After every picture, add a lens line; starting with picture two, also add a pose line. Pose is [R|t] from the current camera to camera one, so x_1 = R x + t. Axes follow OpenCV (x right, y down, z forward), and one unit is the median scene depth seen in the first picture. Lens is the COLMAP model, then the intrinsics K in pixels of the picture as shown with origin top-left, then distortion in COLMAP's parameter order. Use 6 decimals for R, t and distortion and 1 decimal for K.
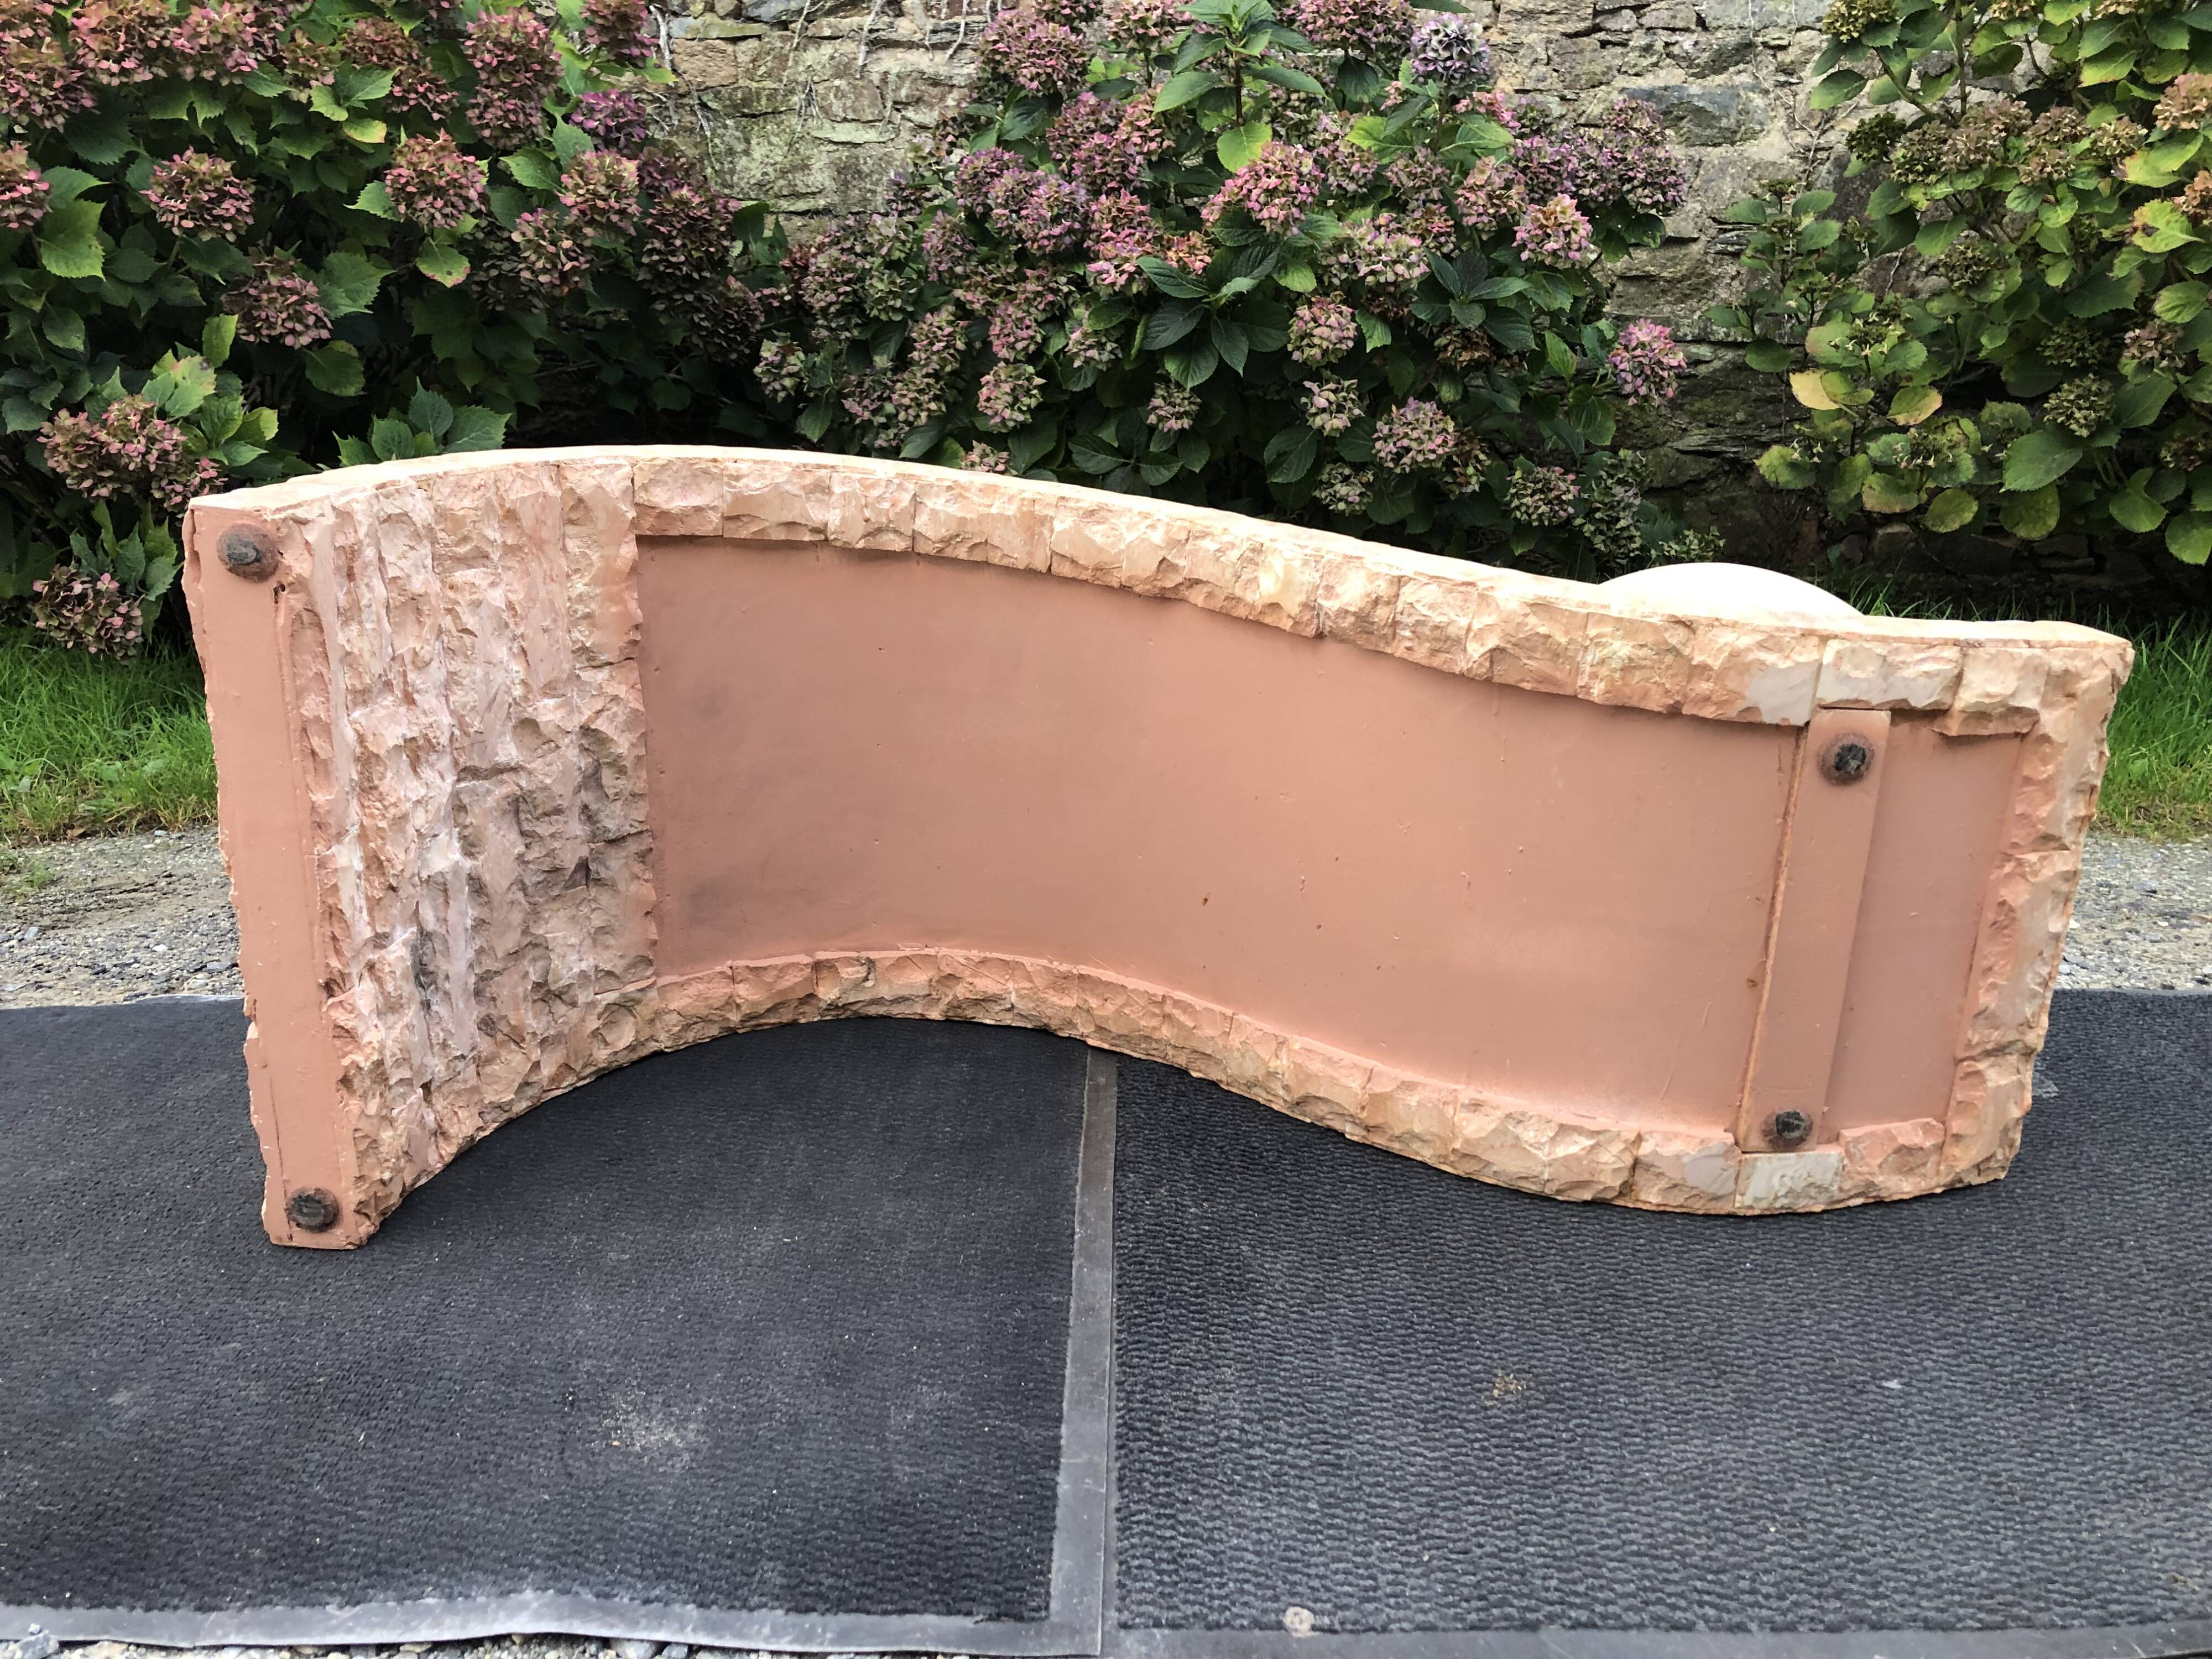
lens RADIAL K [[1812.6, 0, 1092.8], [0, 1812.6, 813.5], [0, 0, 1]] dist [0.014185, 0.002545]
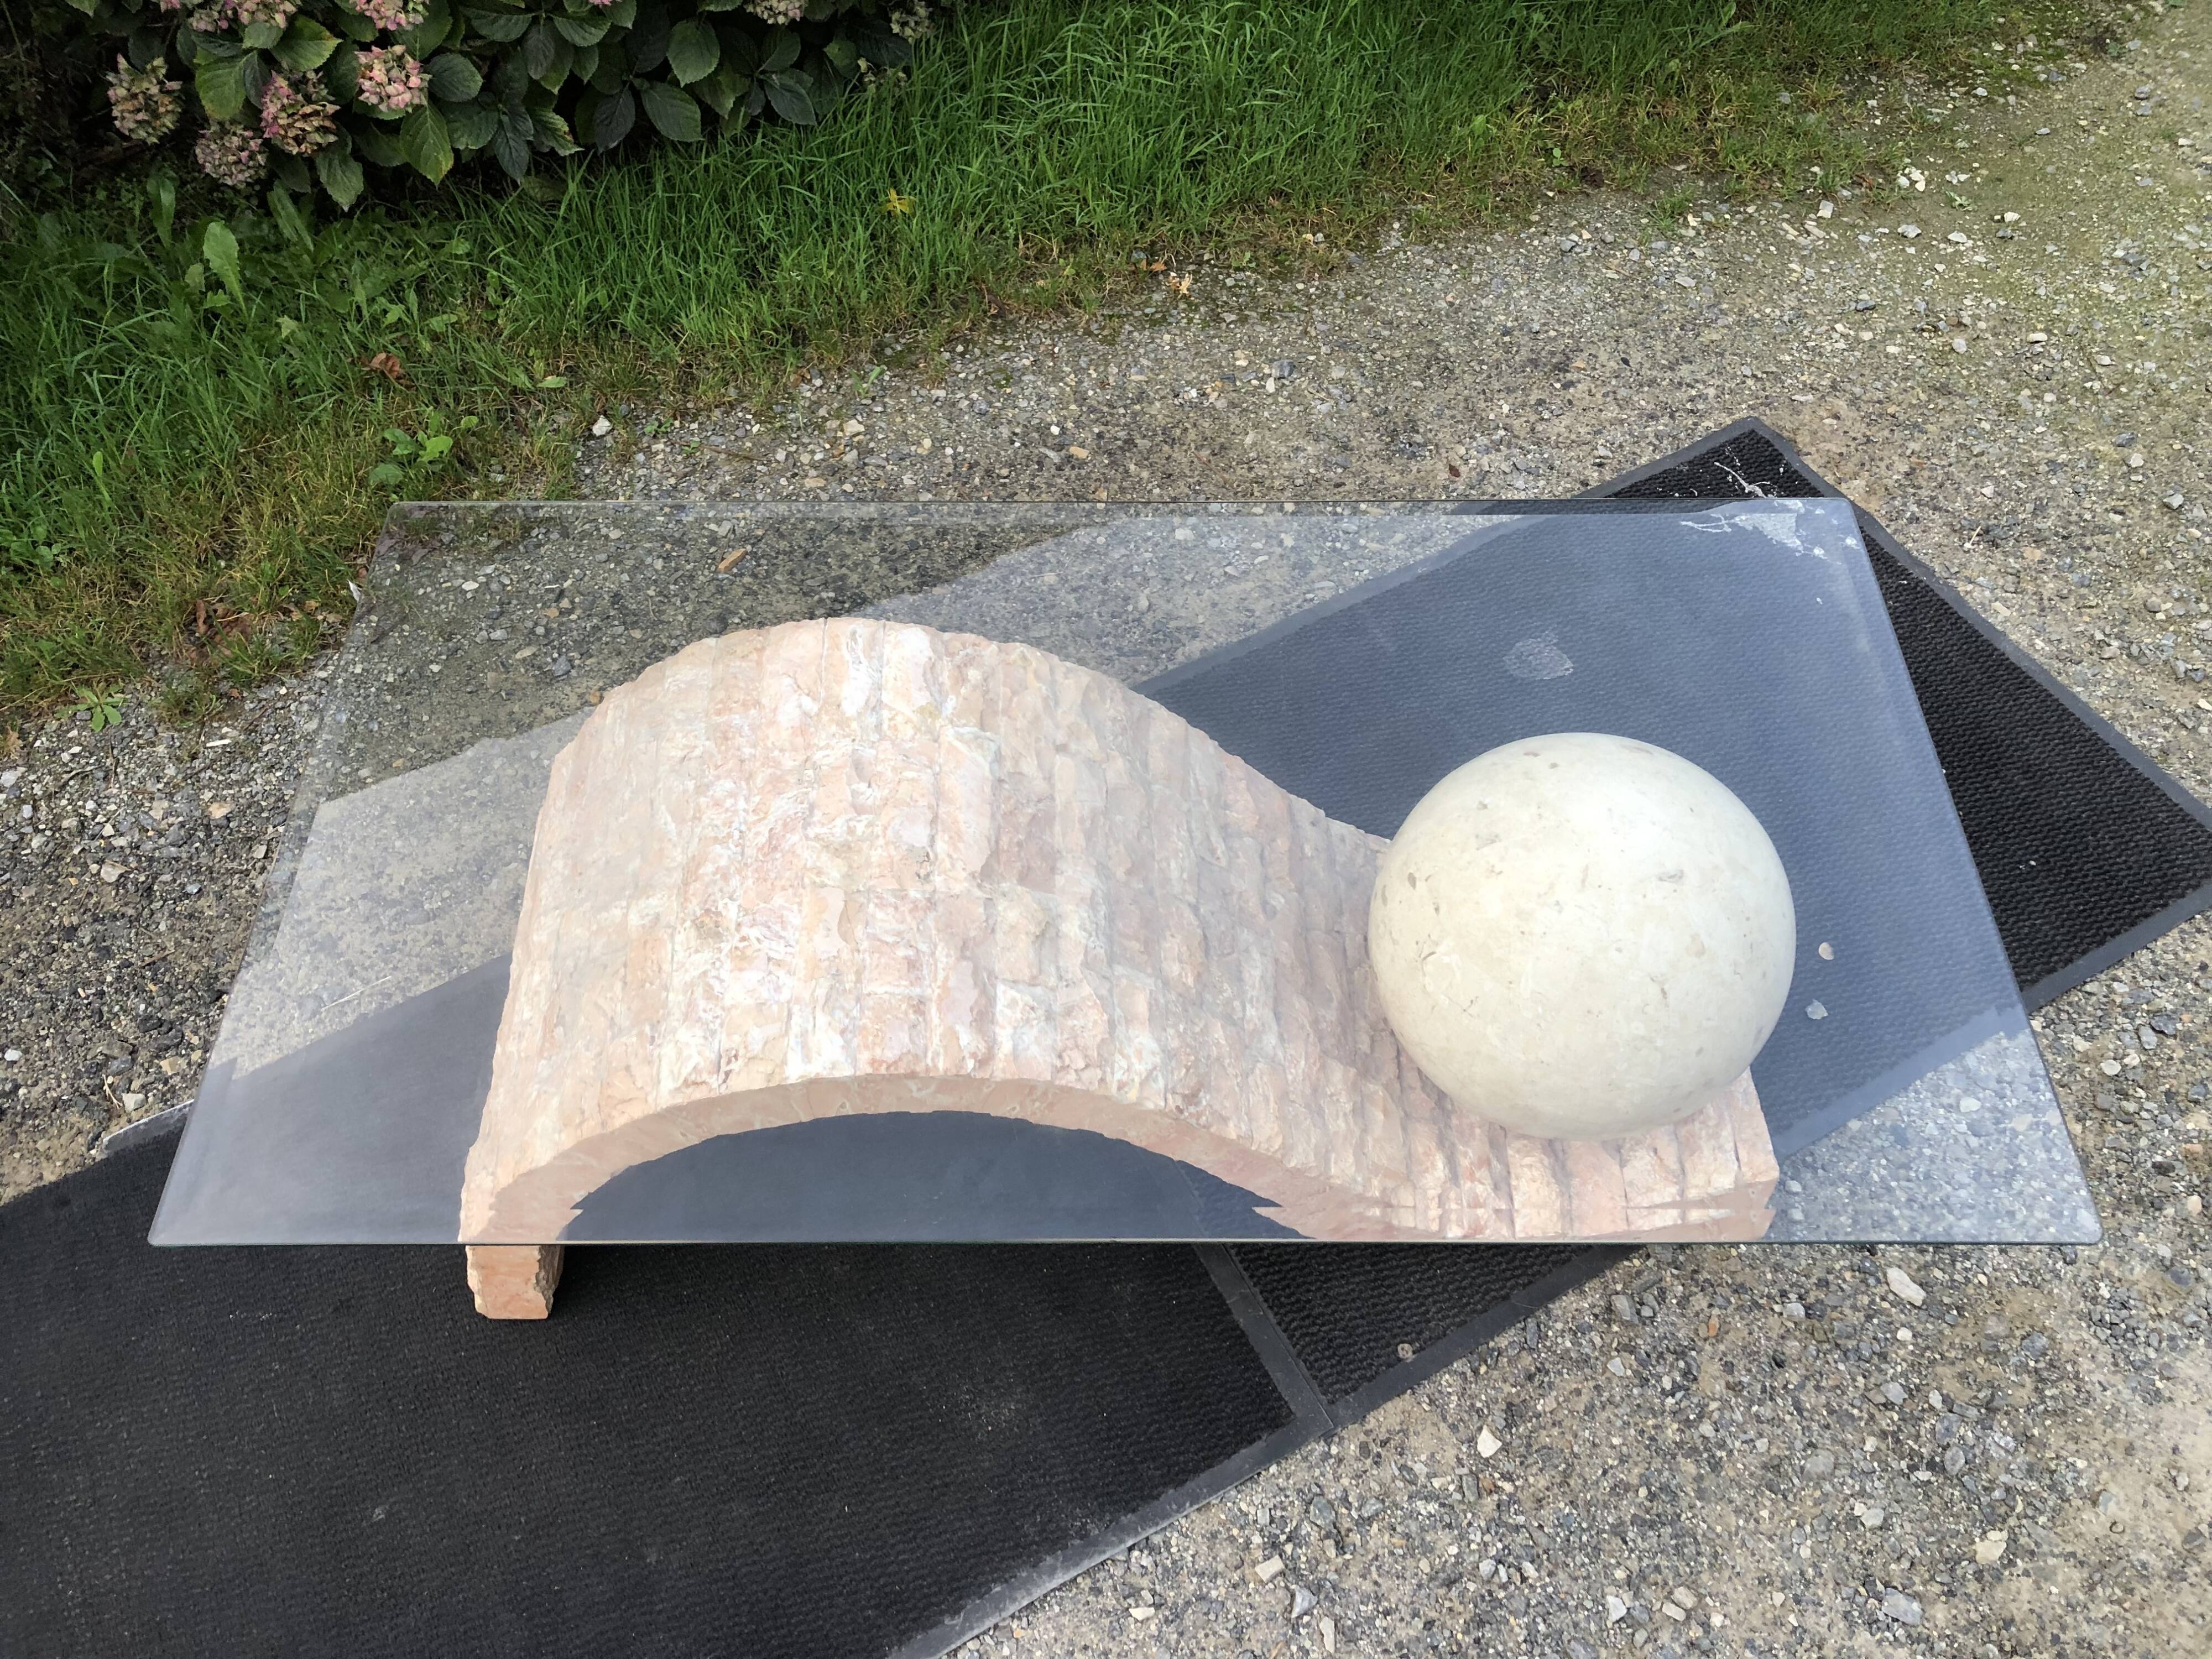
lens RADIAL K [[1812.6, 0, 1105.0], [0, 1812.6, 811.3], [0, 0, 1]] dist [0.014185, 0.002545]
pose [[0.860015, -0.408991, 0.305124, -0.178424], [0.138779, 0.762902, 0.631443, -0.434361], [-0.491034, -0.500706, 0.712867, 0.029343]]
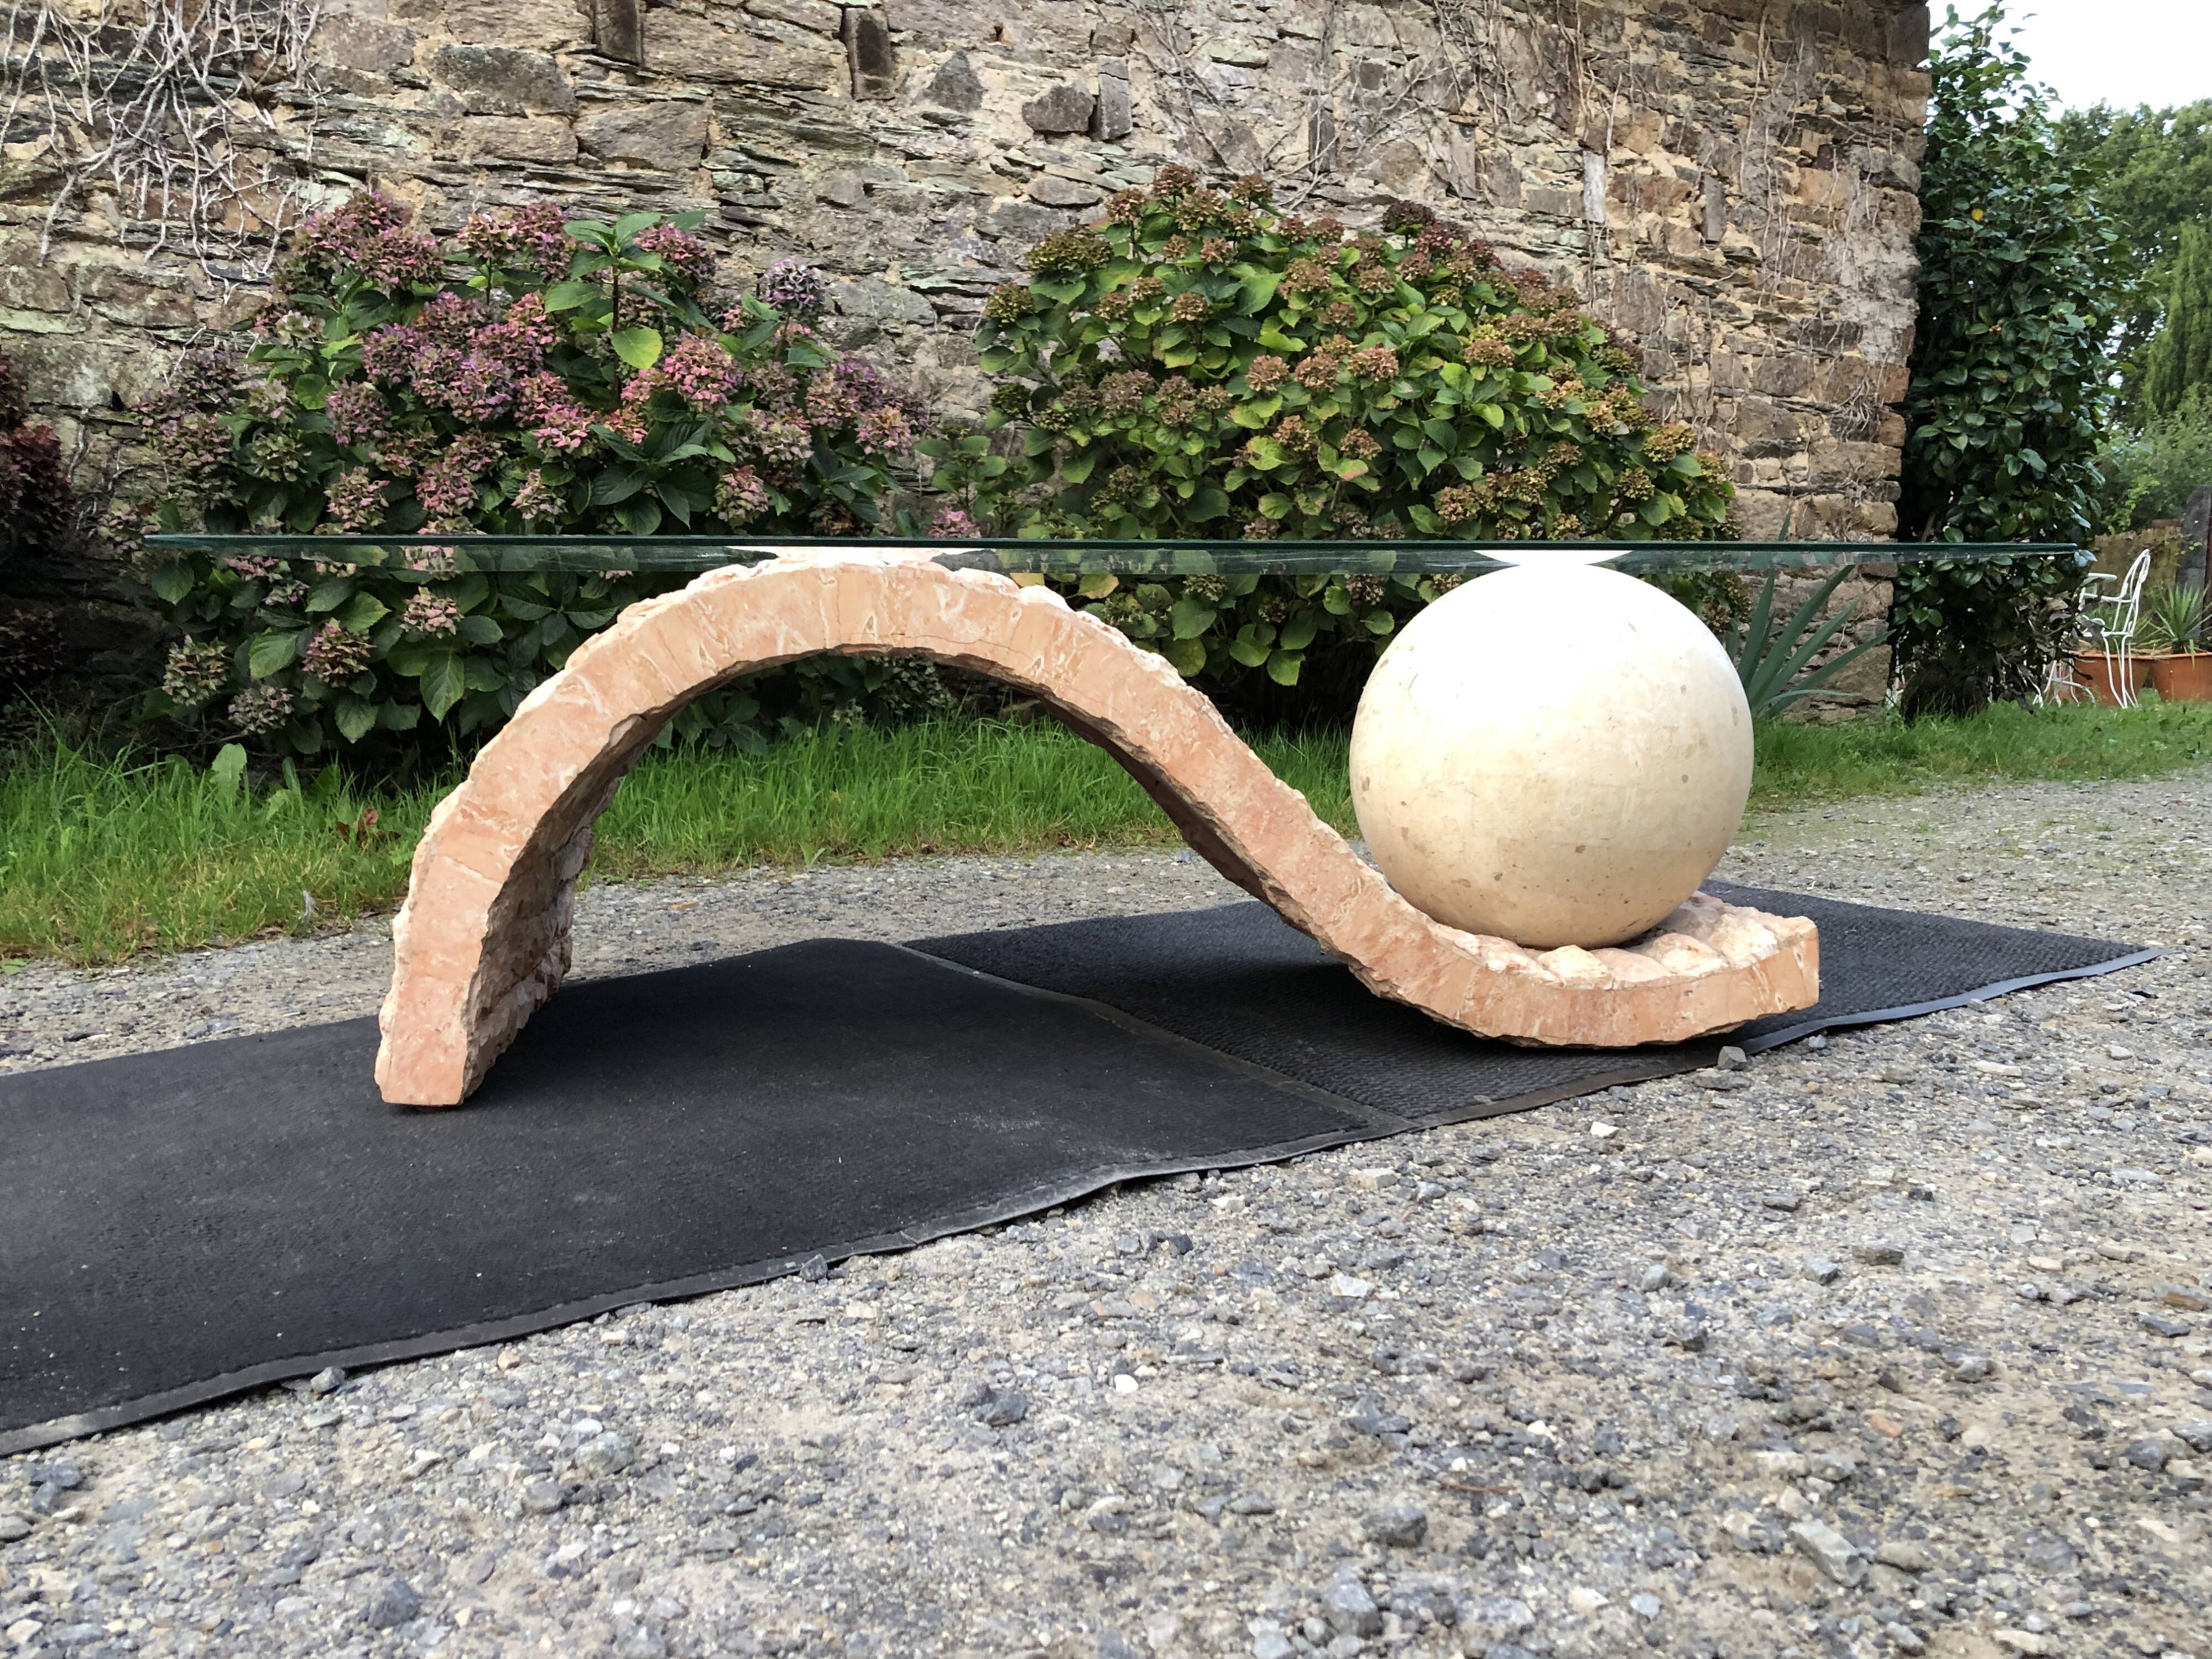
lens RADIAL K [[1812.6, 0, 1126.8], [0, 1812.6, 850.9], [0, 0, 1]] dist [0.014185, 0.002545]
pose [[0.792536, -0.071231, 0.605650, -0.395077], [0.163021, 0.981758, -0.097859, 0.116746], [-0.587631, 0.176290, 0.789691, -0.051207]]
